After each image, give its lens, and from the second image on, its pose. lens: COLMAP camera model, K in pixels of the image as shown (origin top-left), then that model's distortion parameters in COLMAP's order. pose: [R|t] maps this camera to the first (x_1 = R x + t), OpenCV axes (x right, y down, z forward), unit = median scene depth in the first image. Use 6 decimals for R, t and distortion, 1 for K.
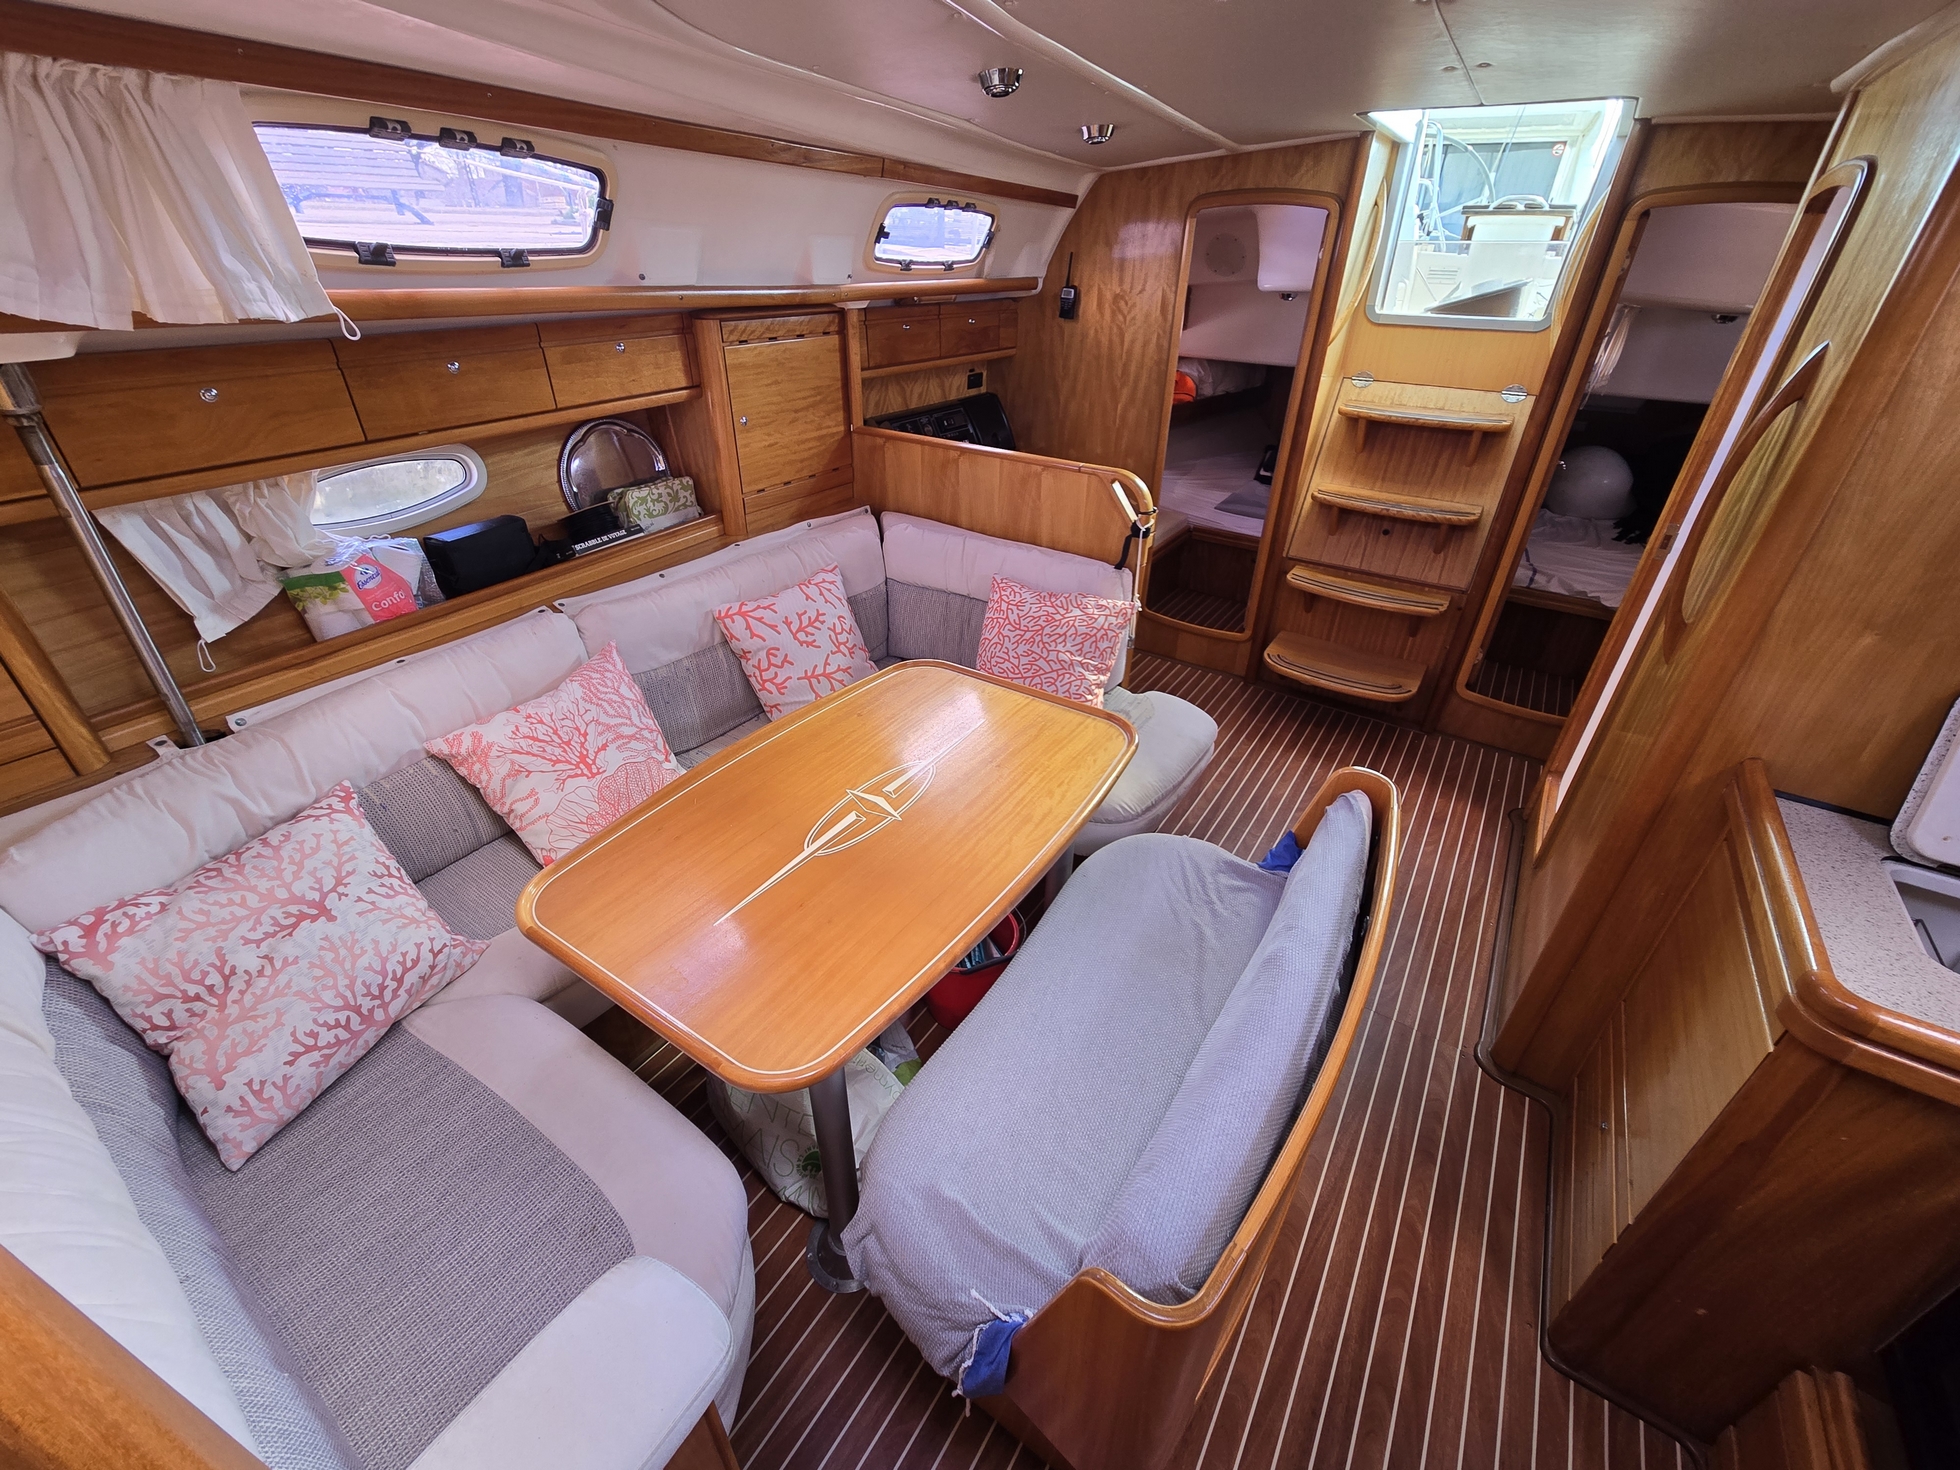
lens RADIAL K [[802.7, 0, 979.2], [0, 802.7, 727.6], [0, 0, 1]] dist [0.001796, -0.000822]
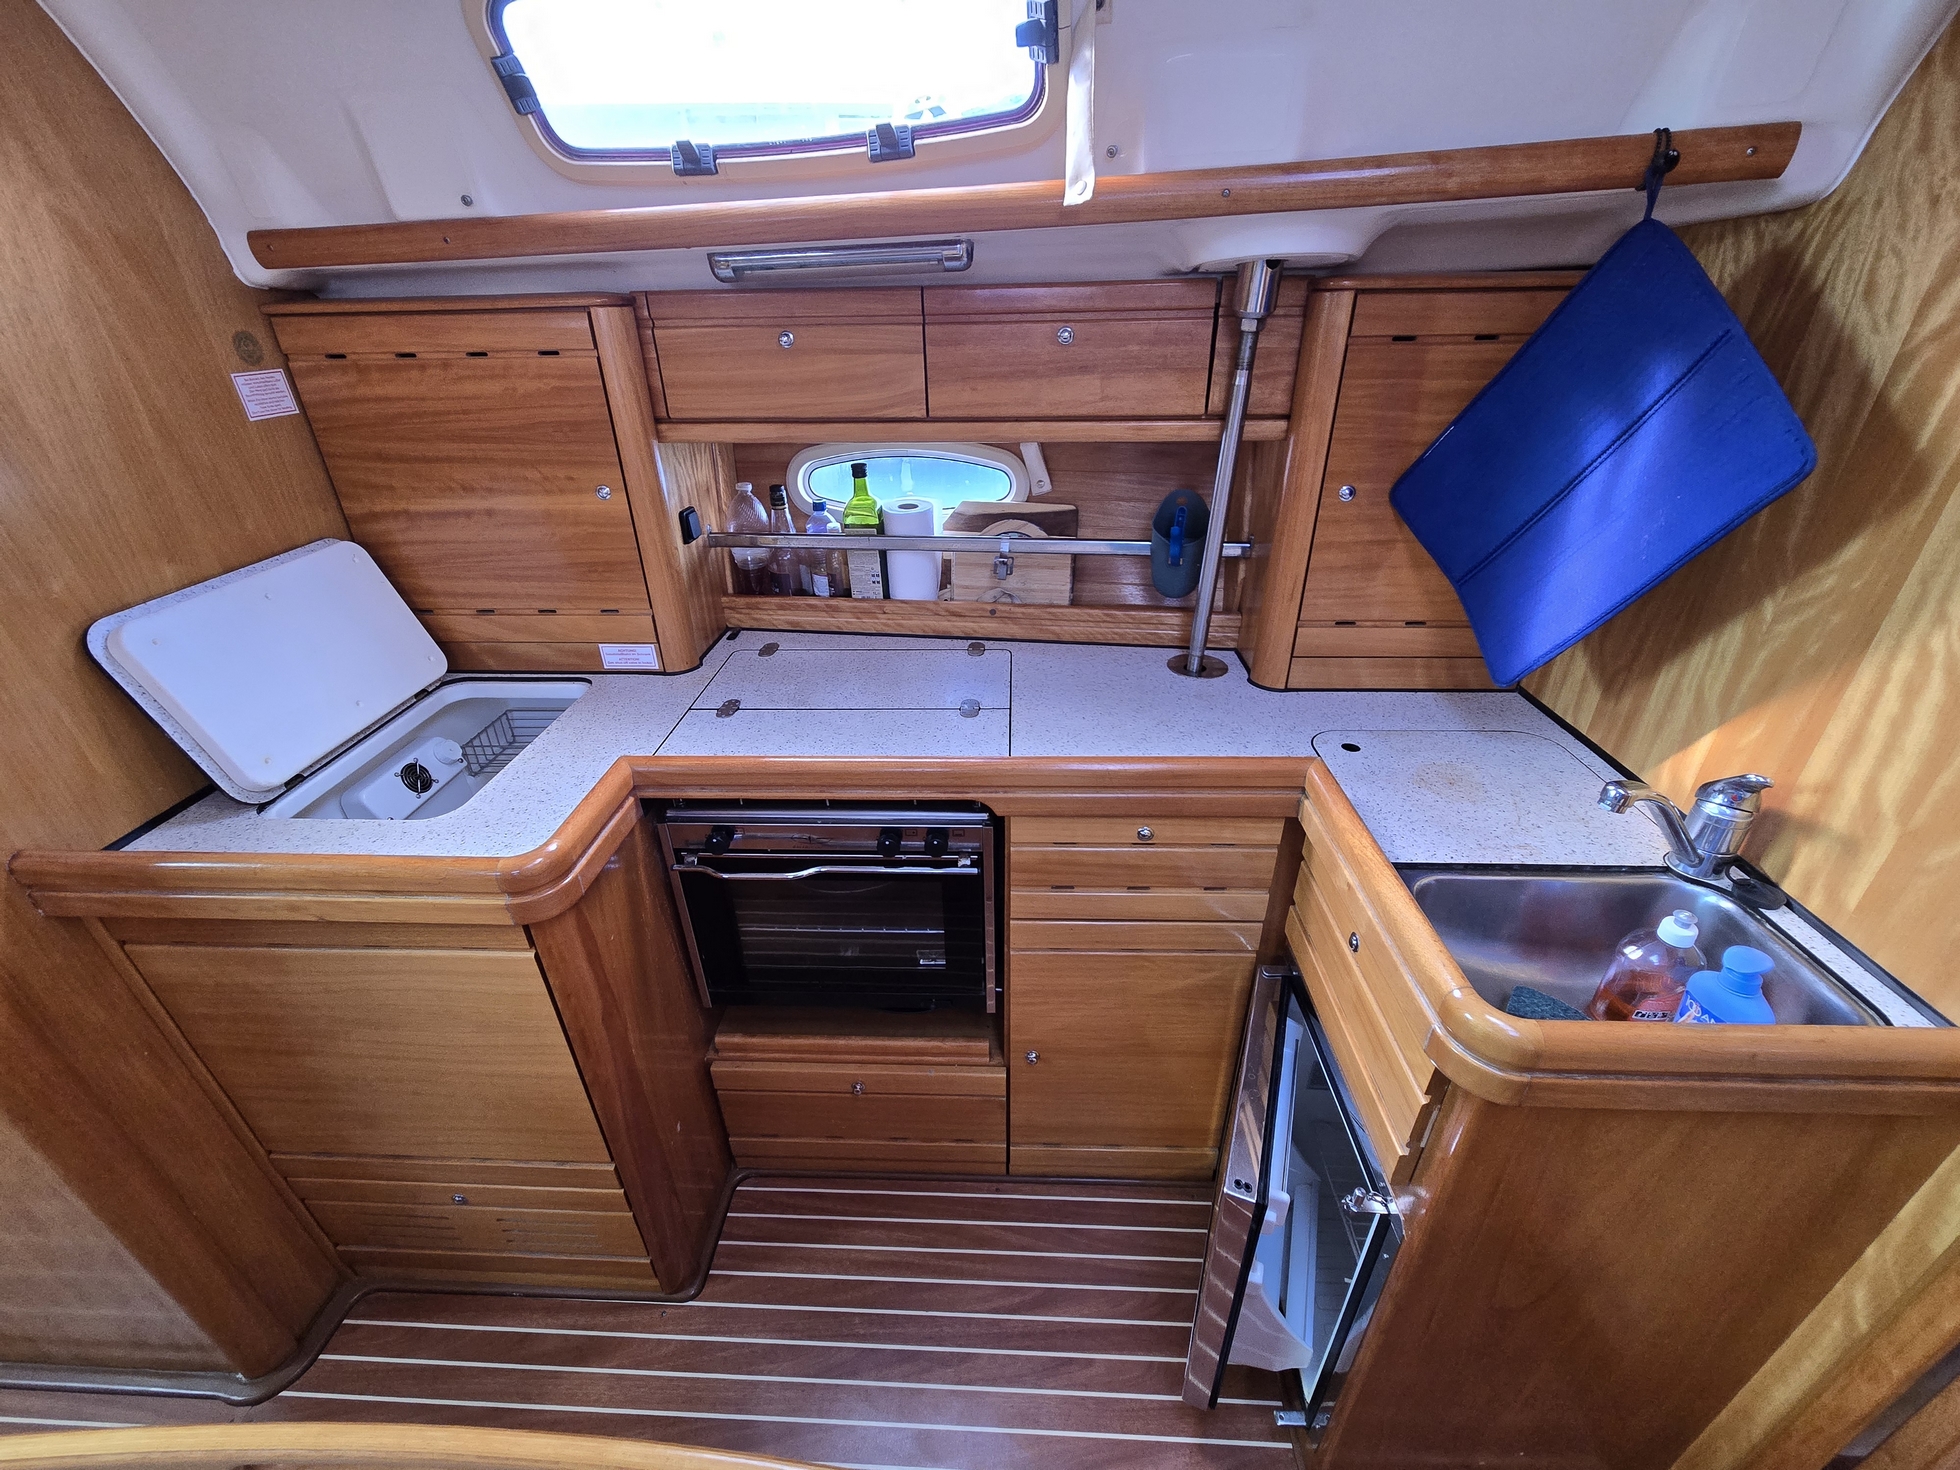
lens RADIAL K [[802.7, 0, 978.5], [0, 802.7, 724.7], [0, 0, 1]] dist [0.001796, -0.000822]
pose [[-0.513622, -0.417191, 0.749763, 0.060698], [0.449533, 0.613459, 0.649298, -0.058814], [-0.730830, 0.670537, -0.127545, 0.251938]]
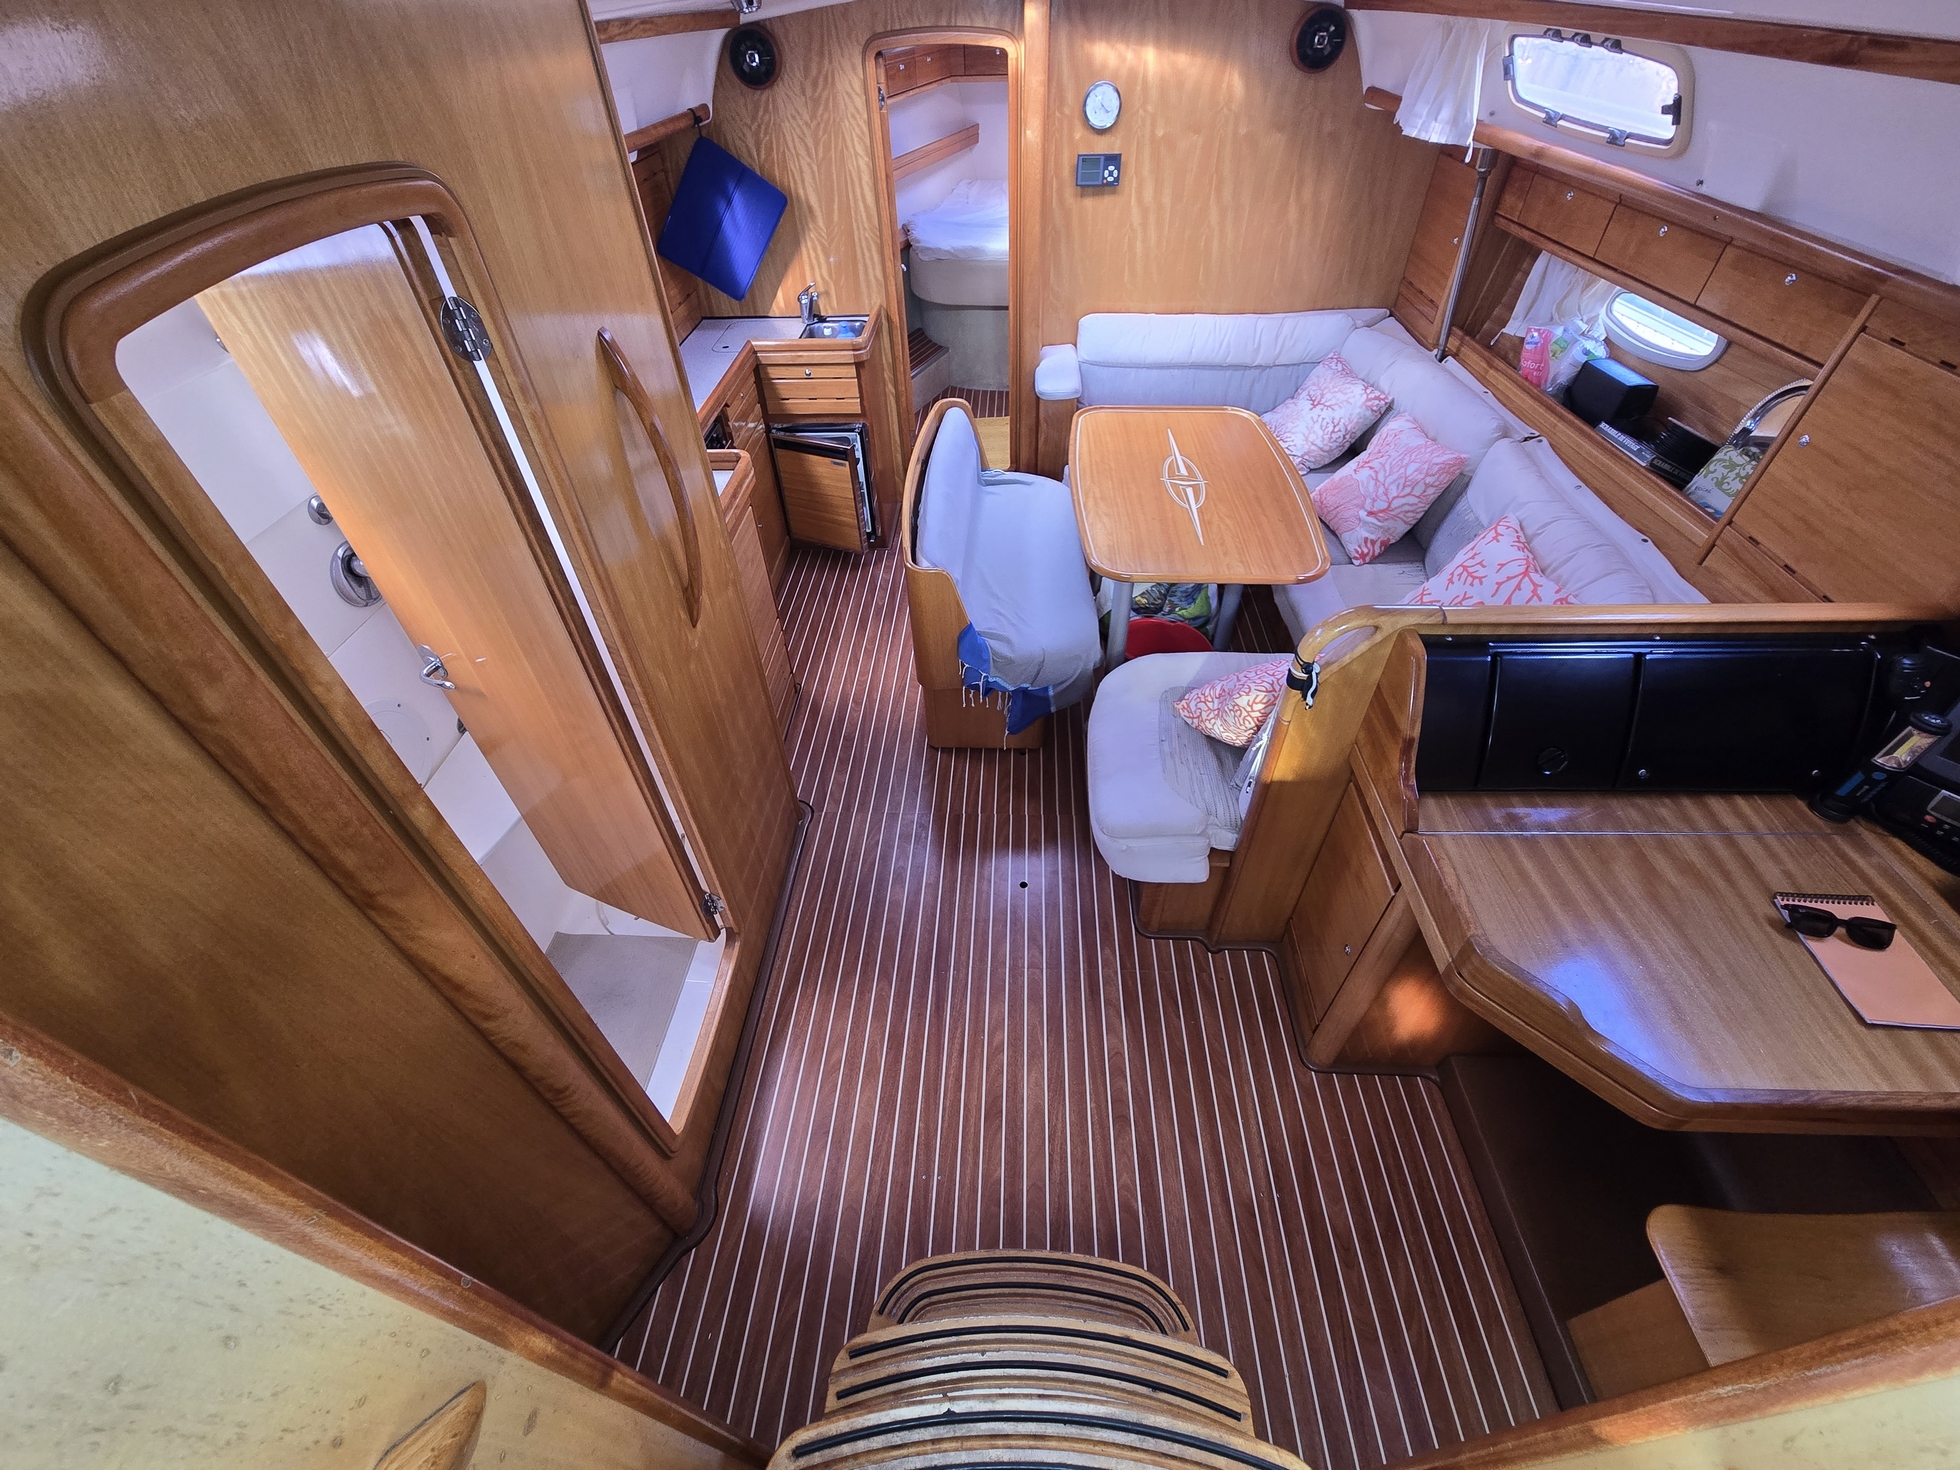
lens RADIAL K [[802.7, 0, 980.5], [0, 802.7, 722.8], [0, 0, 1]] dist [0.001796, -0.000822]
pose [[-0.856276, 0.359002, -0.371360, 0.669477], [-0.259189, 0.323250, 0.910127, -0.747681], [0.446780, 0.875572, -0.183741, 1.011894]]
